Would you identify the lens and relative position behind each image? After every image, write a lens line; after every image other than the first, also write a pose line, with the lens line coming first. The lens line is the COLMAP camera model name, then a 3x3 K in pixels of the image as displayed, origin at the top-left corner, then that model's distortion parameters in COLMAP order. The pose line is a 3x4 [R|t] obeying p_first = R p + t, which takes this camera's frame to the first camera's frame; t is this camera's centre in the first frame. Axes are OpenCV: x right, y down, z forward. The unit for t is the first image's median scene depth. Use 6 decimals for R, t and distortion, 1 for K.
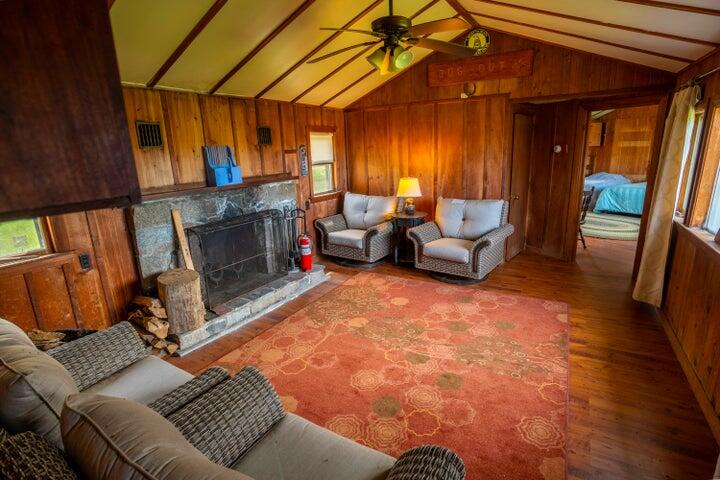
lens RADIAL K [[352.2, 0, 357.3], [0, 352.2, 236.3], [0, 0, 1]] dist [-0.073697, 0.035919]
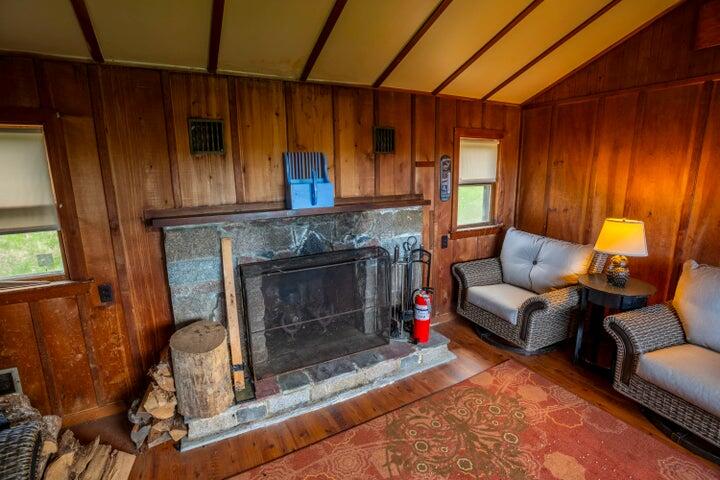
lens RADIAL K [[352.2, 0, 357.3], [0, 352.2, 236.3], [0, 0, 1]] dist [-0.073697, 0.035919]
pose [[0.867410, 0.126828, -0.481160, 0.049912], [-0.141337, 0.989943, 0.006142, -0.094053], [0.477099, 0.062678, 0.876611, 0.367051]]
